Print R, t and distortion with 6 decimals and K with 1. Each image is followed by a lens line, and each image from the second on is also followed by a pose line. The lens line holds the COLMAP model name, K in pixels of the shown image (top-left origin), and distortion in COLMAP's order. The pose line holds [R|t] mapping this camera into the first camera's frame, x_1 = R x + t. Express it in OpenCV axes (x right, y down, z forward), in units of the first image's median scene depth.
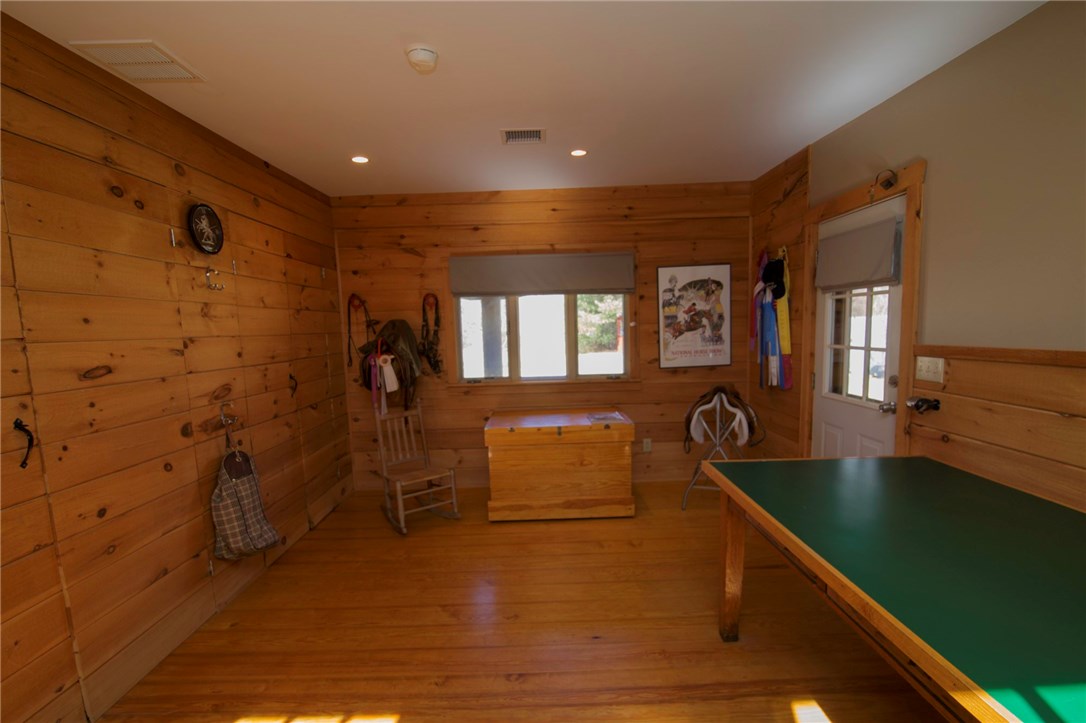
lens RADIAL K [[499.2, 0, 546.5], [0, 499.2, 370.0], [0, 0, 1]] dist [-0.018156, -0.000327]
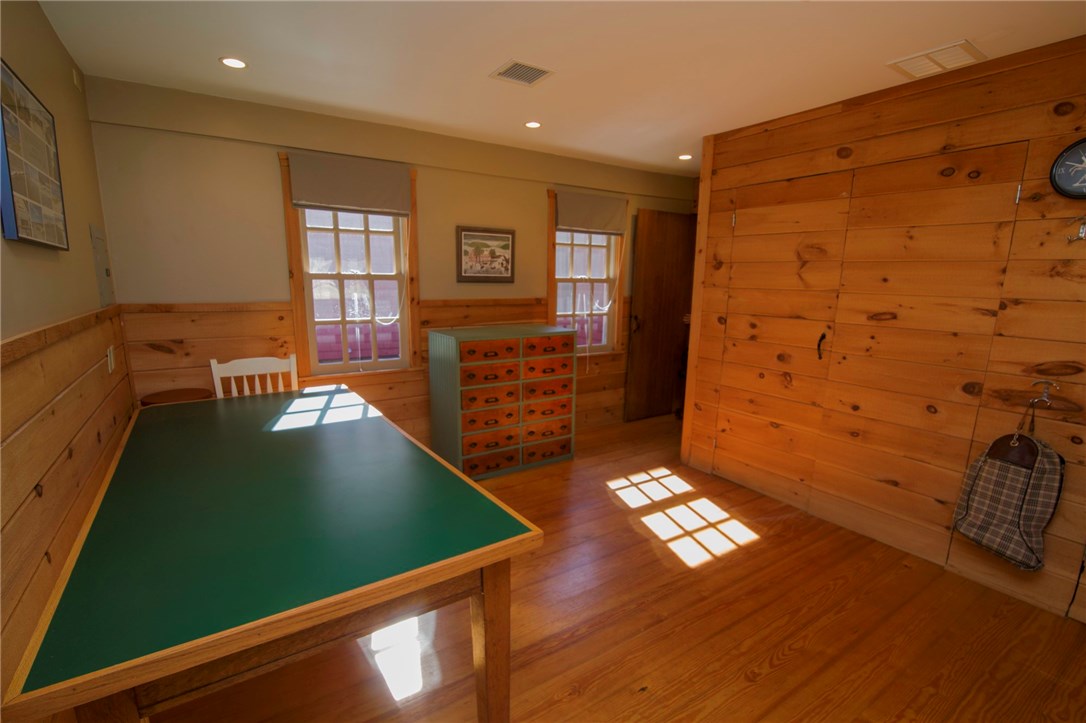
lens RADIAL K [[499.2, 0, 541.5], [0, 499.2, 364.1], [0, 0, 1]] dist [-0.018156, -0.000327]
pose [[-0.838087, 0.102228, -0.535873, 0.620371], [-0.044718, 0.966107, 0.254240, -0.161464], [0.543701, 0.237039, -0.805110, 1.457343]]
